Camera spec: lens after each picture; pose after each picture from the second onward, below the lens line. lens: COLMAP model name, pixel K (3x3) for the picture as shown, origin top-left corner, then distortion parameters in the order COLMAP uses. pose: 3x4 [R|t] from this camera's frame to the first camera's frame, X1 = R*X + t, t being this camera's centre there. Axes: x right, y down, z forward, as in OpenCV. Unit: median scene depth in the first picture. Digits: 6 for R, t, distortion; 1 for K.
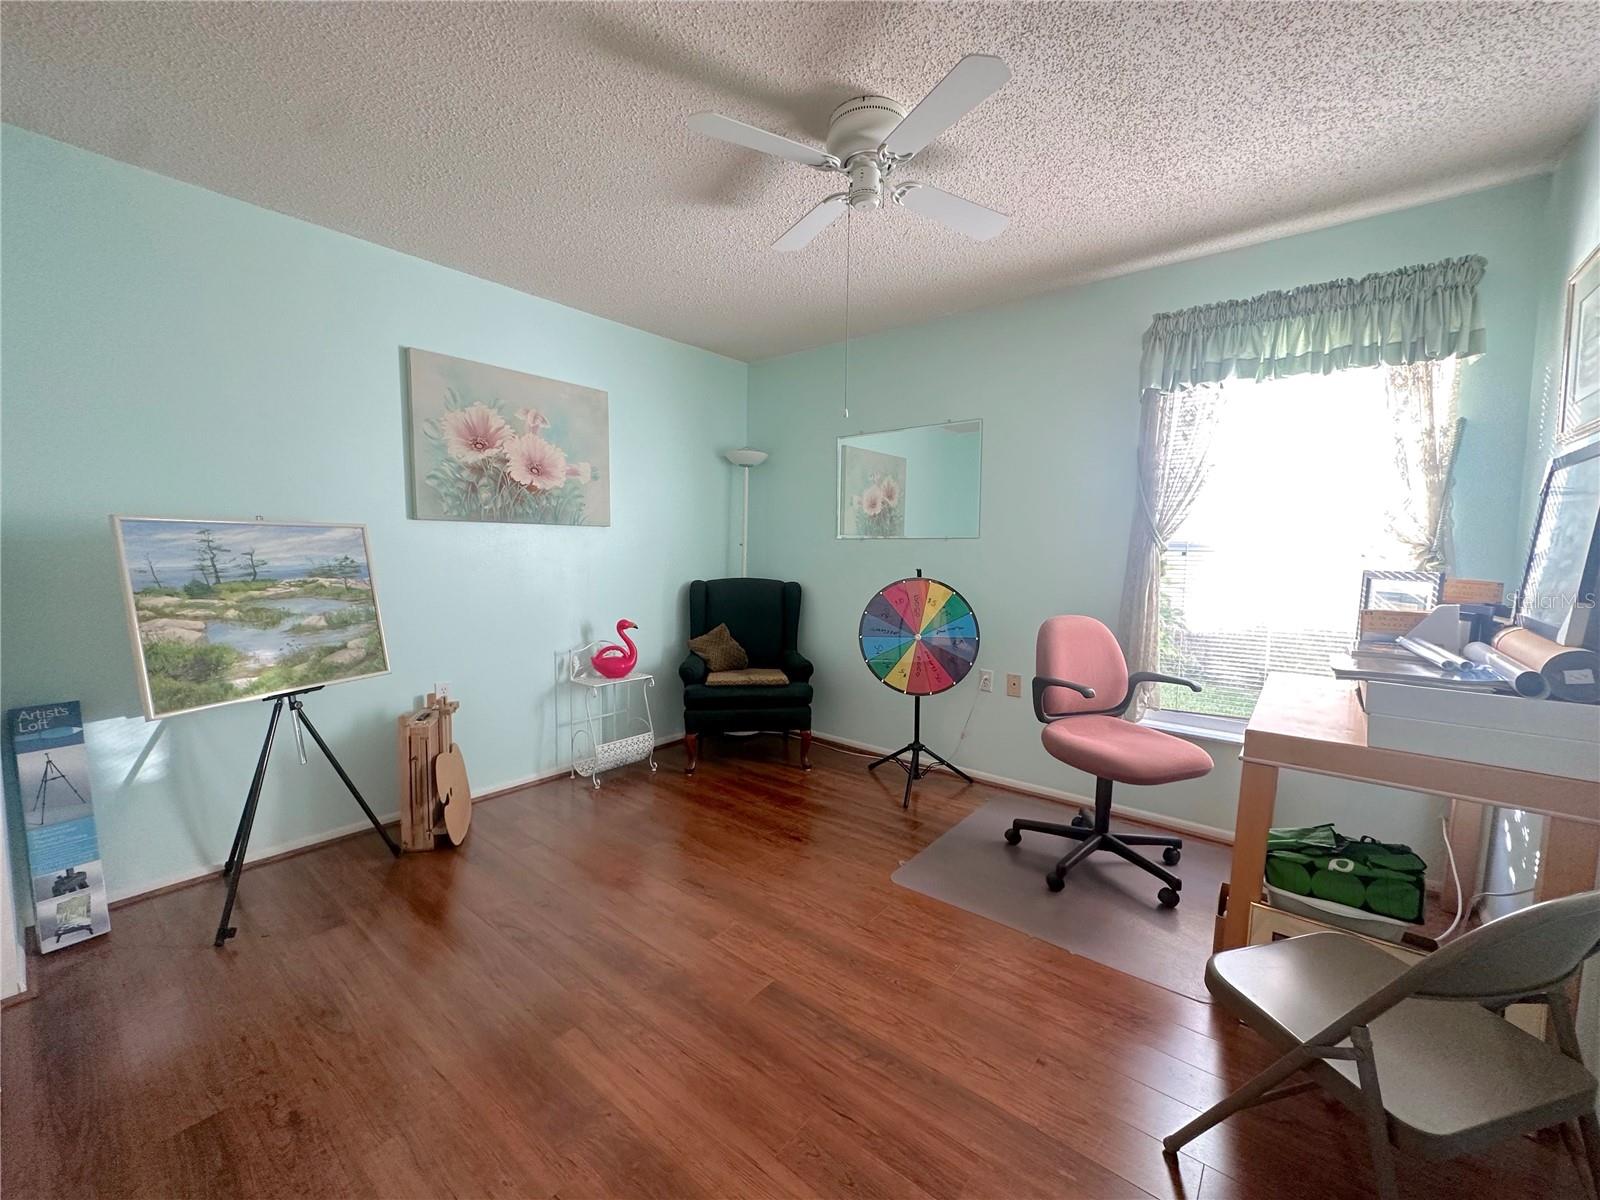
lens RADIAL K [[640.2, 0, 798.6], [0, 640.2, 600.5], [0, 0, 1]] dist [-0.003738, 0.000631]
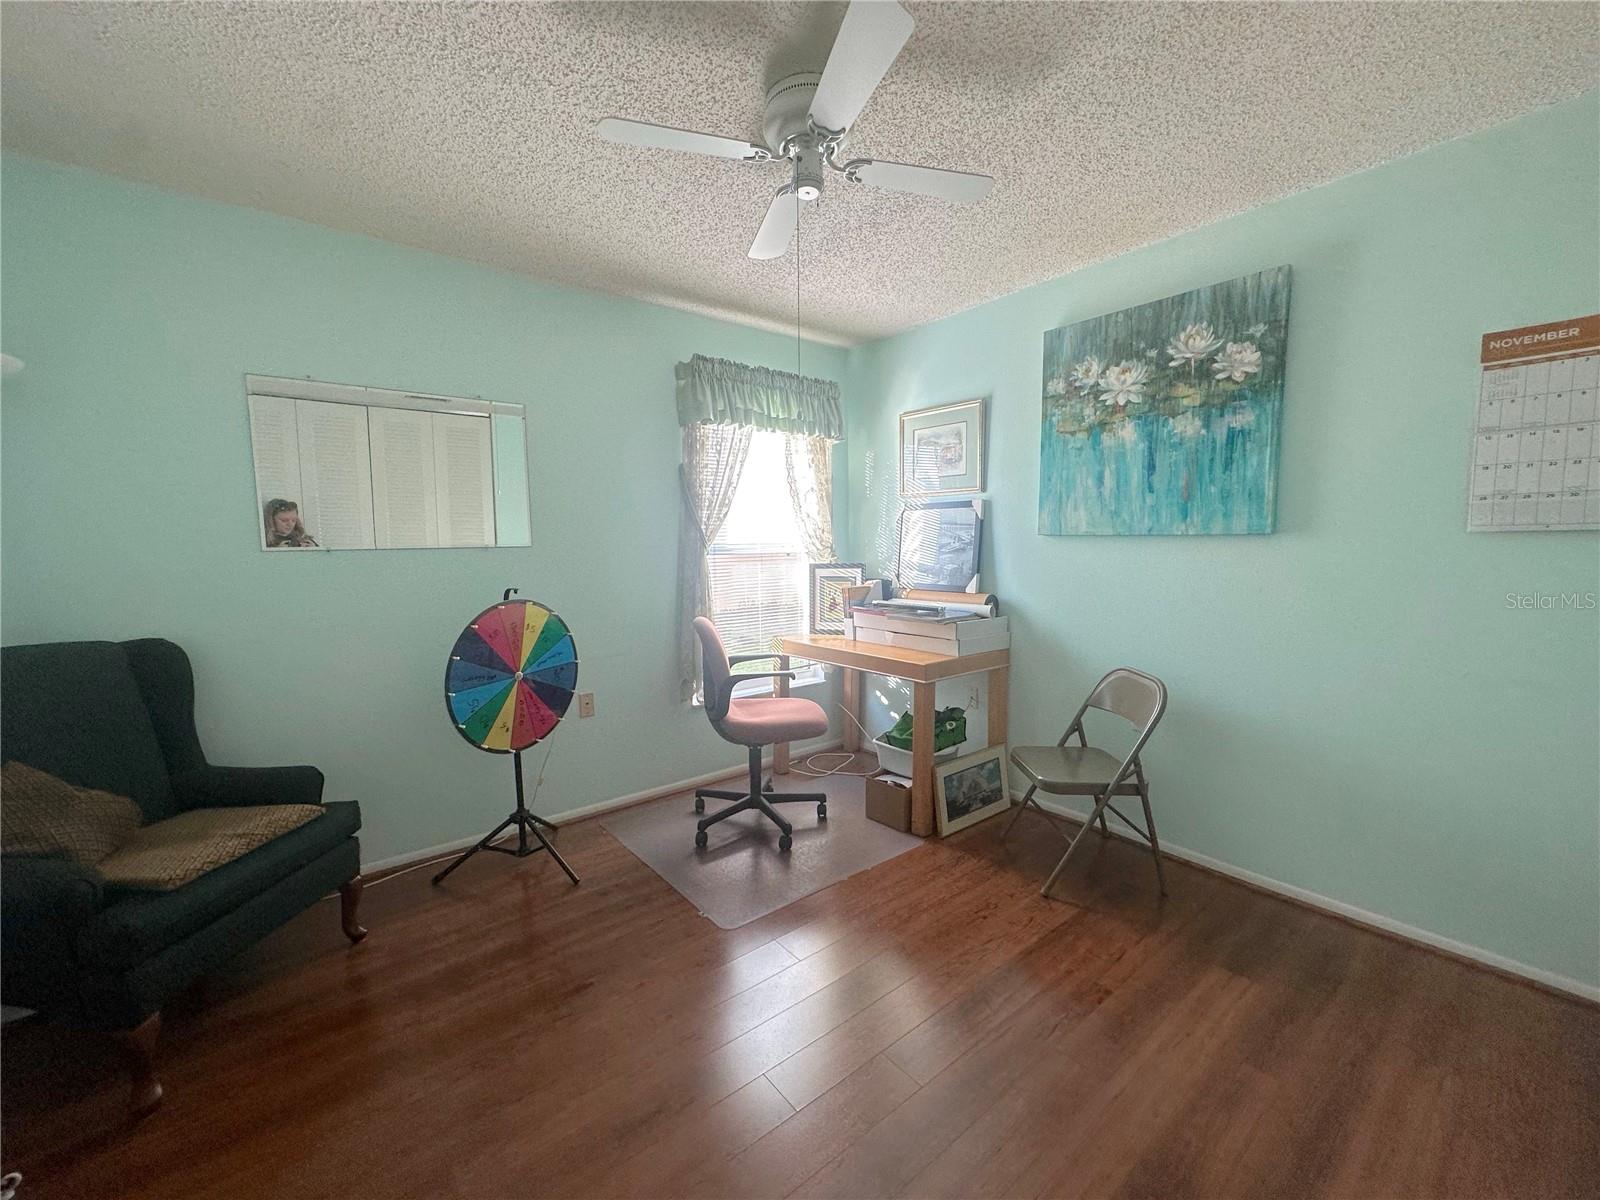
lens RADIAL K [[640.2, 0, 798.6], [0, 640.2, 600.5], [0, 0, 1]] dist [-0.003738, 0.000631]
pose [[0.218143, -0.102978, 0.970469, -0.570421], [0.095811, 0.991873, 0.083713, -0.078191], [-0.971202, 0.074720, 0.226237, 0.573687]]
